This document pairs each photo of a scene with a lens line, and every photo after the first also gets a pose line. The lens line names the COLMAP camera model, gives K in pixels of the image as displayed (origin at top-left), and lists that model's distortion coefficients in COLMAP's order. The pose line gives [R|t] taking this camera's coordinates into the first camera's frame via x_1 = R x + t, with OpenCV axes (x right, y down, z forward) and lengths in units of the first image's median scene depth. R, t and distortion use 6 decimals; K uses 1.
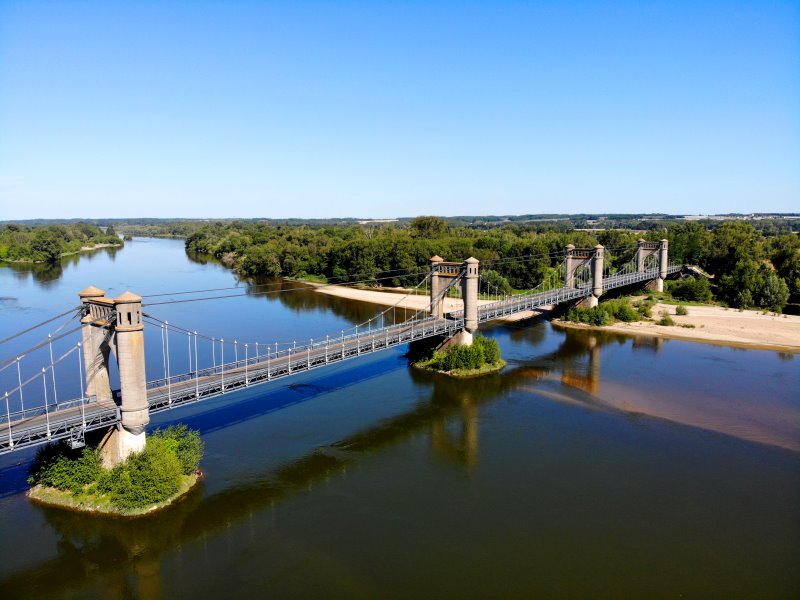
lens RADIAL K [[566.3, 0, 400.0], [0, 566.3, 300.0], [0, 0, 1]] dist [0.099320, -0.204481]
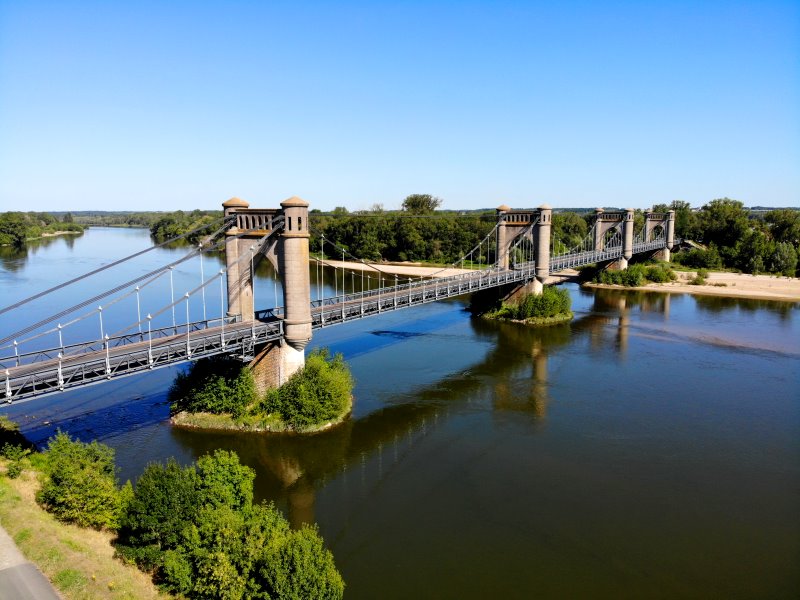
lens RADIAL K [[566.3, 0, 400.0], [0, 566.3, 300.0], [0, 0, 1]] dist [0.099320, -0.204481]
pose [[0.997000, -0.008609, 0.076922, -0.137068], [0.007828, 0.999915, 0.010446, 0.053429], [-0.077005, -0.009812, 0.996982, 0.022003]]
